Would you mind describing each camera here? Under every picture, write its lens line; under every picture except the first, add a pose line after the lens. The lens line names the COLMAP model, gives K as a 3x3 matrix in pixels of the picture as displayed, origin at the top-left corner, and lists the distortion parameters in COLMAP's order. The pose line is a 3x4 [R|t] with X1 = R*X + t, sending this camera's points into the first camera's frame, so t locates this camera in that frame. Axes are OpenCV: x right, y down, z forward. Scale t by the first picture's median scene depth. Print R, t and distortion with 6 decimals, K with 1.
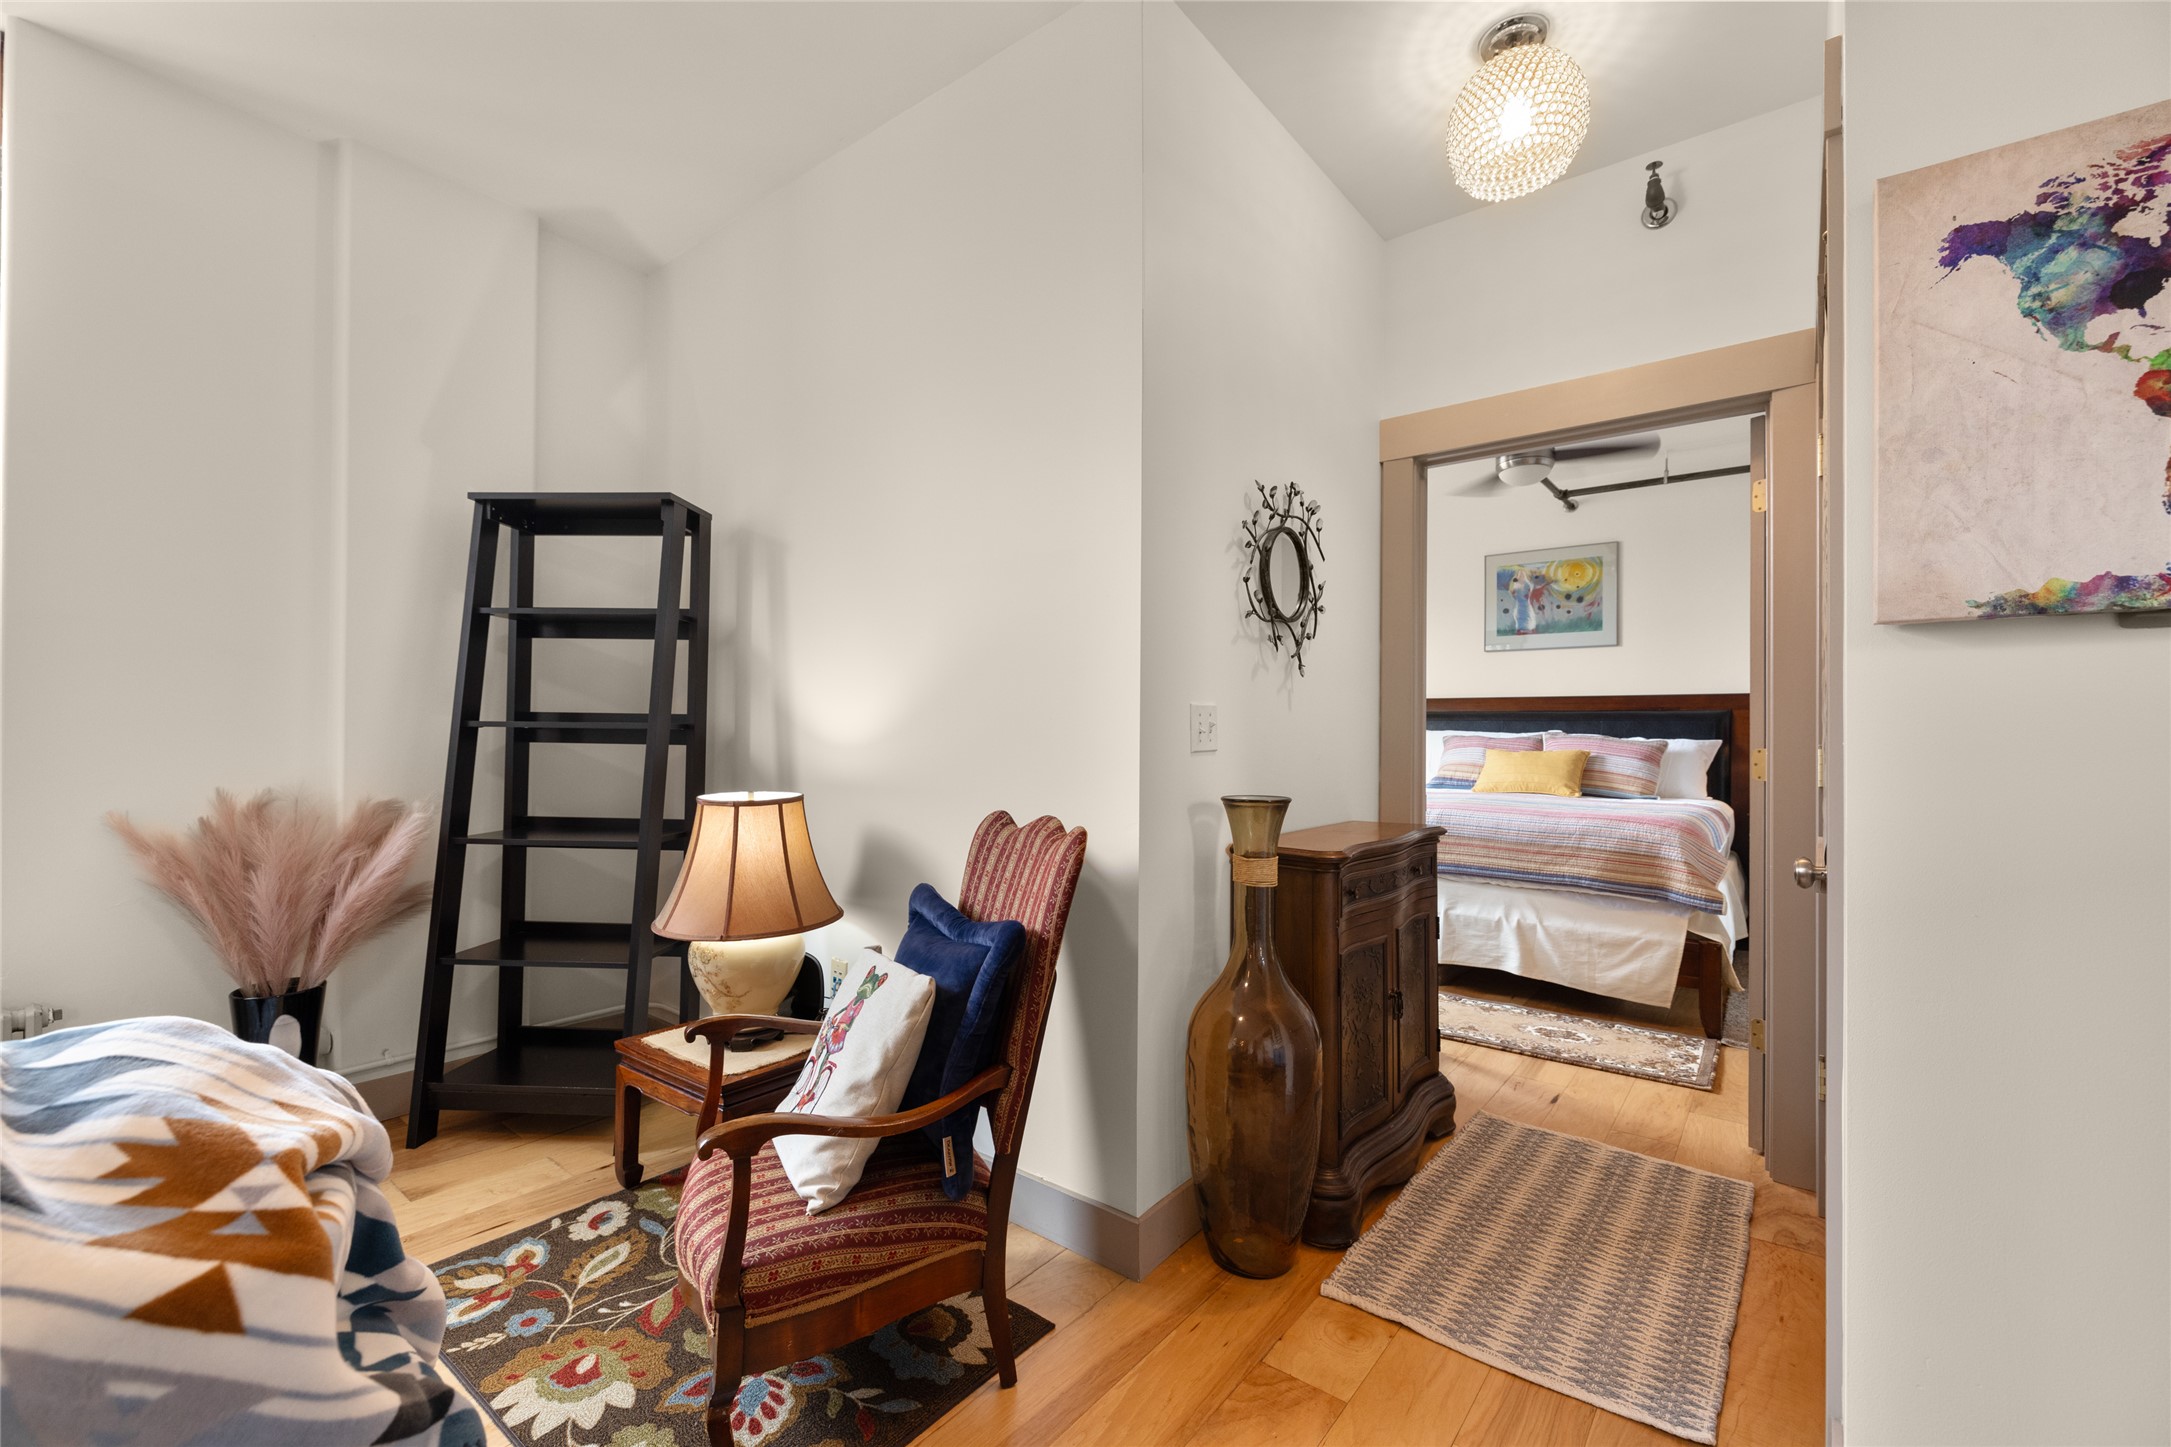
lens RADIAL K [[926.3, 0, 1079.3], [0, 926.3, 726.3], [0, 0, 1]] dist [0.001103, 0.000112]
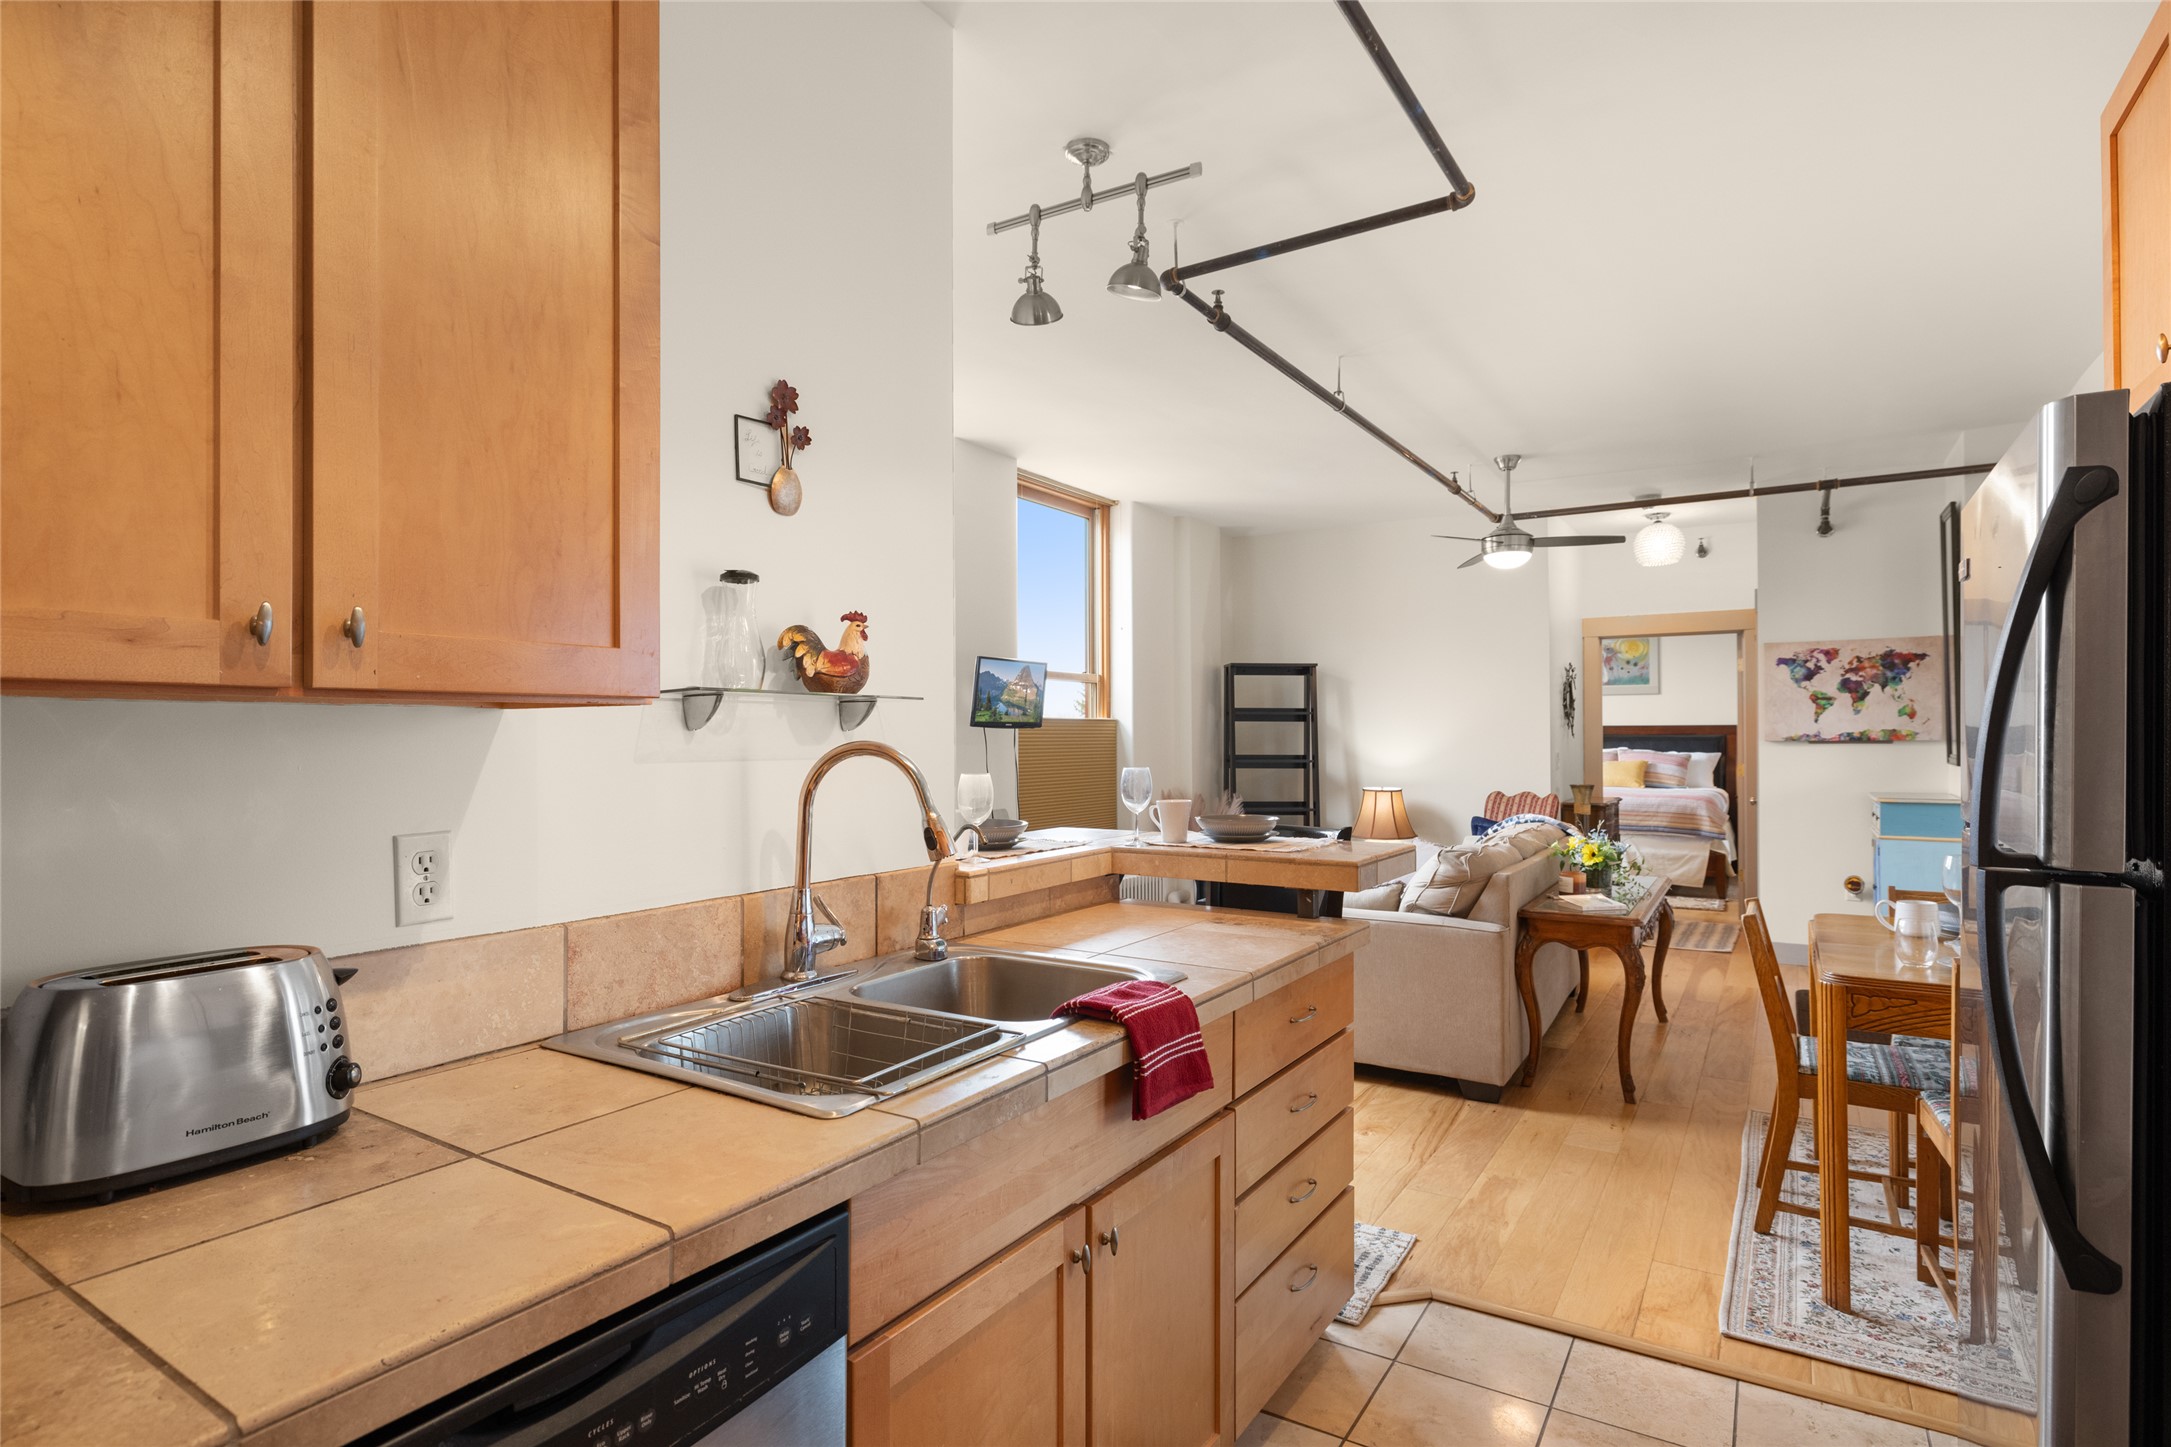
lens RADIAL K [[1110.9, 0, 1088.2], [0, 1110.9, 725.1], [0, 0, 1]] dist [-0.002356, -0.000402]
pose [[0.994918, -0.010139, 0.100178, -0.922747], [0.010129, 0.999949, 0.000607, -0.068690], [-0.100179, 0.000411, 0.994969, -1.261379]]
